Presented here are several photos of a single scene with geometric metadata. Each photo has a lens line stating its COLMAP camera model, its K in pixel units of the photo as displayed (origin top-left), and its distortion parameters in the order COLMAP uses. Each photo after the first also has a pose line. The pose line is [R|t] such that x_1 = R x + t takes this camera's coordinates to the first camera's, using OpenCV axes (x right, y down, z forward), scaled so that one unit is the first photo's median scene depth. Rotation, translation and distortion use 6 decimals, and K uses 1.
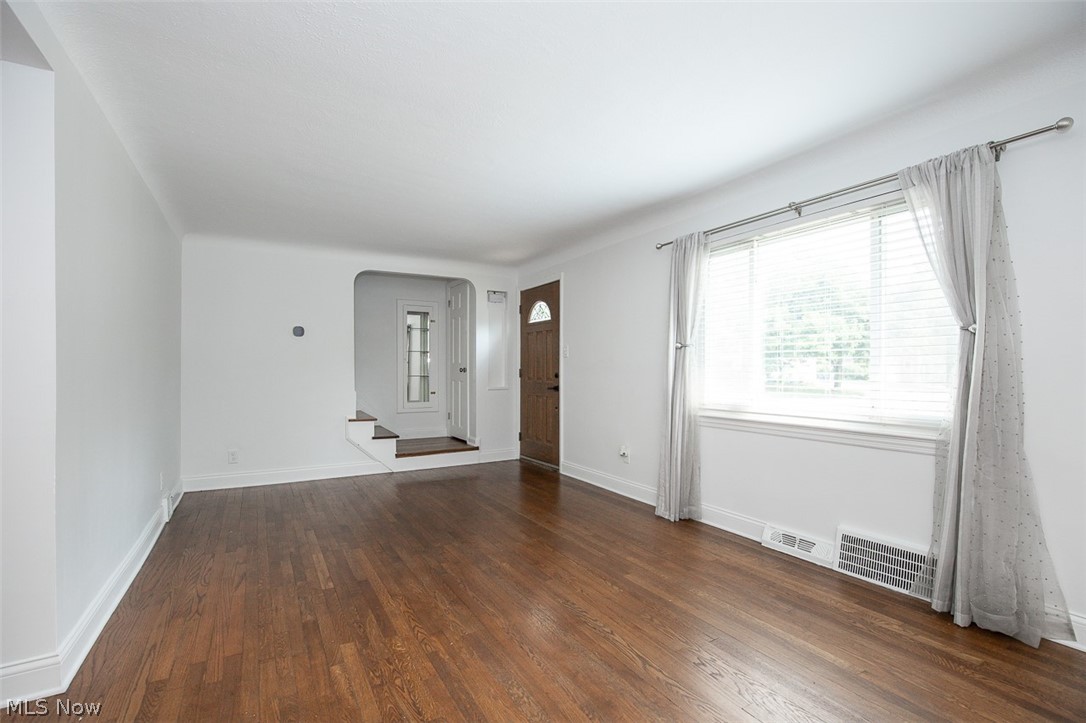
lens RADIAL K [[503.1, 0, 546.1], [0, 503.1, 370.7], [0, 0, 1]] dist [-0.019039, 0.007477]
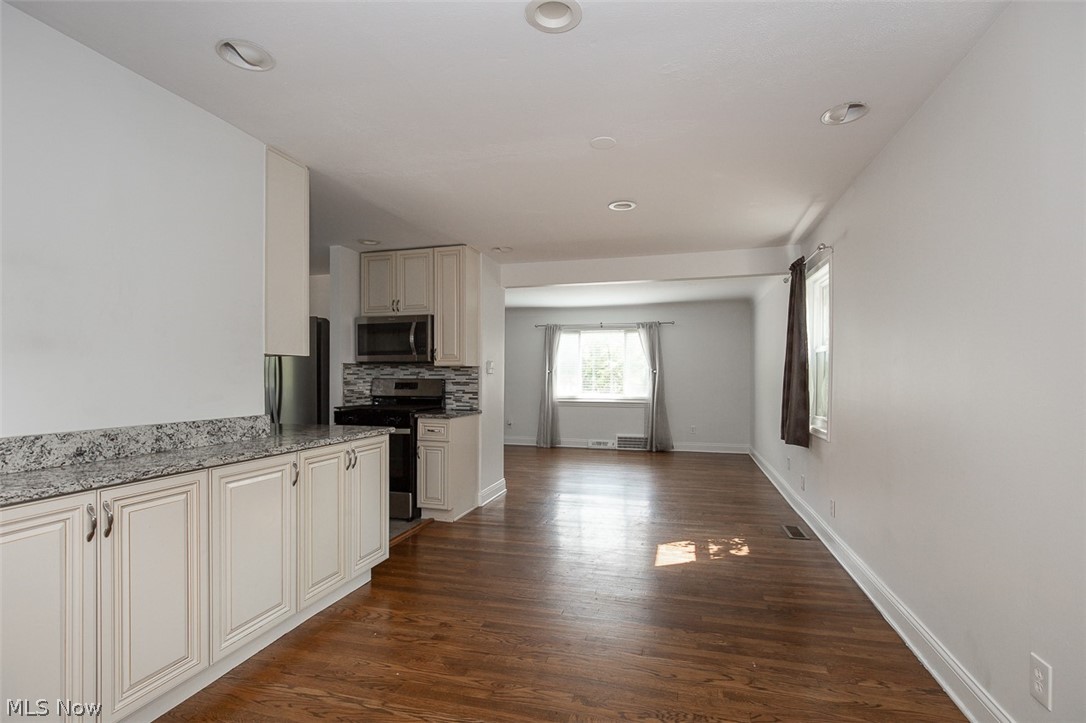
lens RADIAL K [[503.1, 0, 552.9], [0, 503.1, 380.7], [0, 0, 1]] dist [-0.019039, 0.007477]
pose [[0.704471, -0.009299, 0.709672, -1.786861], [0.002230, 0.999938, 0.010890, -0.044619], [-0.709729, -0.006089, 0.704448, -0.835005]]
